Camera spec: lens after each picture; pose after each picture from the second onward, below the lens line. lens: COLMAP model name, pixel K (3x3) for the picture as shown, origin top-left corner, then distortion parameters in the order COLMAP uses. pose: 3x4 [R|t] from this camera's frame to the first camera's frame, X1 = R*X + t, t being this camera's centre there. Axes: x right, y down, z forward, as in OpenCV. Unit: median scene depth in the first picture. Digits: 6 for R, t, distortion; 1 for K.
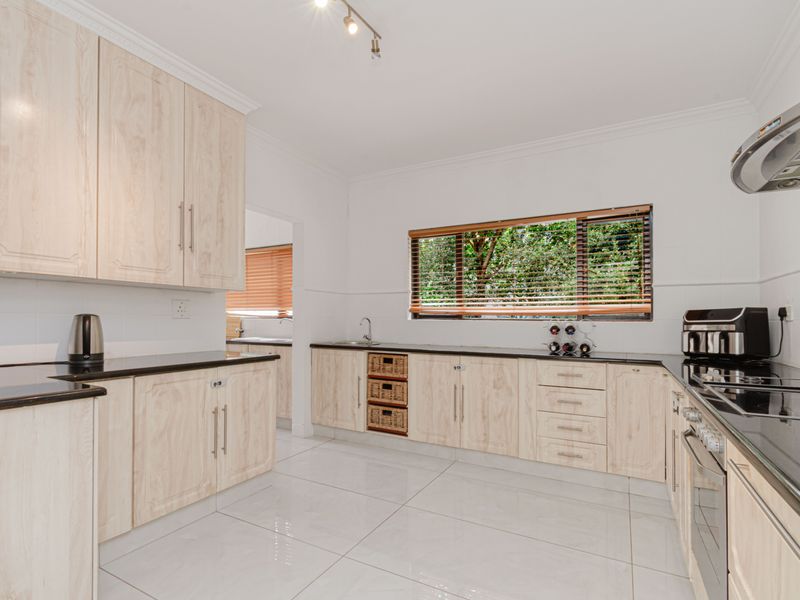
lens RADIAL K [[402.0, 0, 401.0], [0, 402.0, 323.3], [0, 0, 1]] dist [-0.002161, -0.000082]
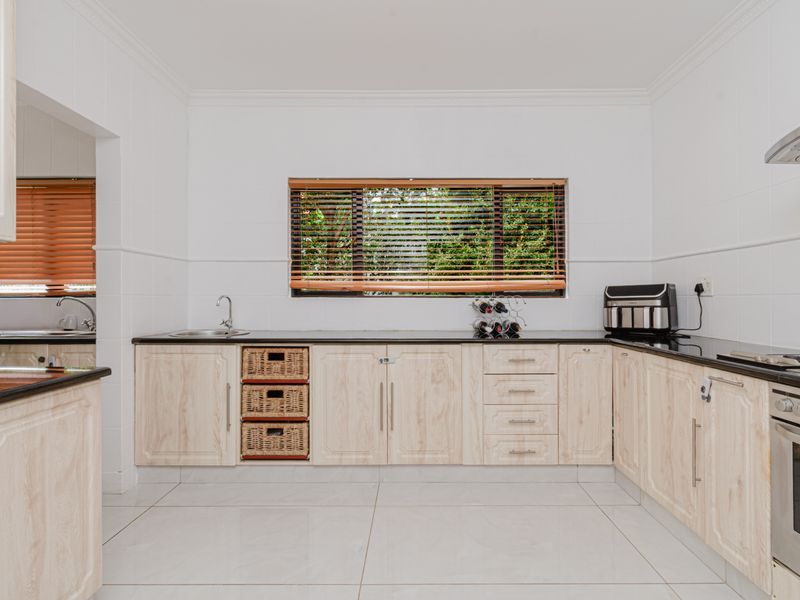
lens RADIAL K [[404.2, 0, 412.2], [0, 404.2, 298.1], [0, 0, 1]] dist [0.000911, -0.000207]
pose [[0.876656, -0.009491, 0.481024, -0.171824], [0.011425, 0.999934, -0.001093, -0.006051], [-0.480982, 0.006454, 0.876707, 0.285567]]
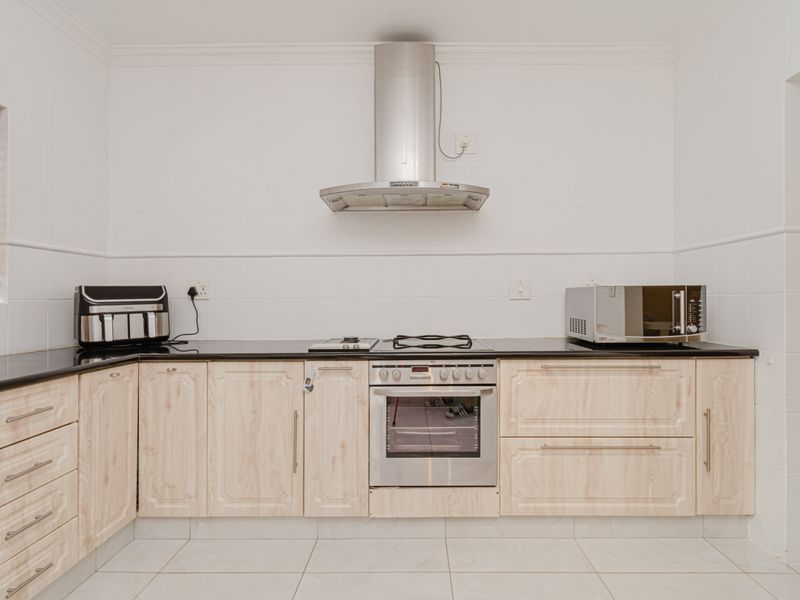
lens RADIAL K [[404.2, 0, 412.2], [0, 404.2, 298.1], [0, 0, 1]] dist [0.000911, -0.000207]
pose [[-0.473338, -0.002460, 0.880877, -0.186654], [0.007193, 0.999952, 0.006657, -0.009195], [-0.880851, 0.009487, -0.473298, 0.681194]]
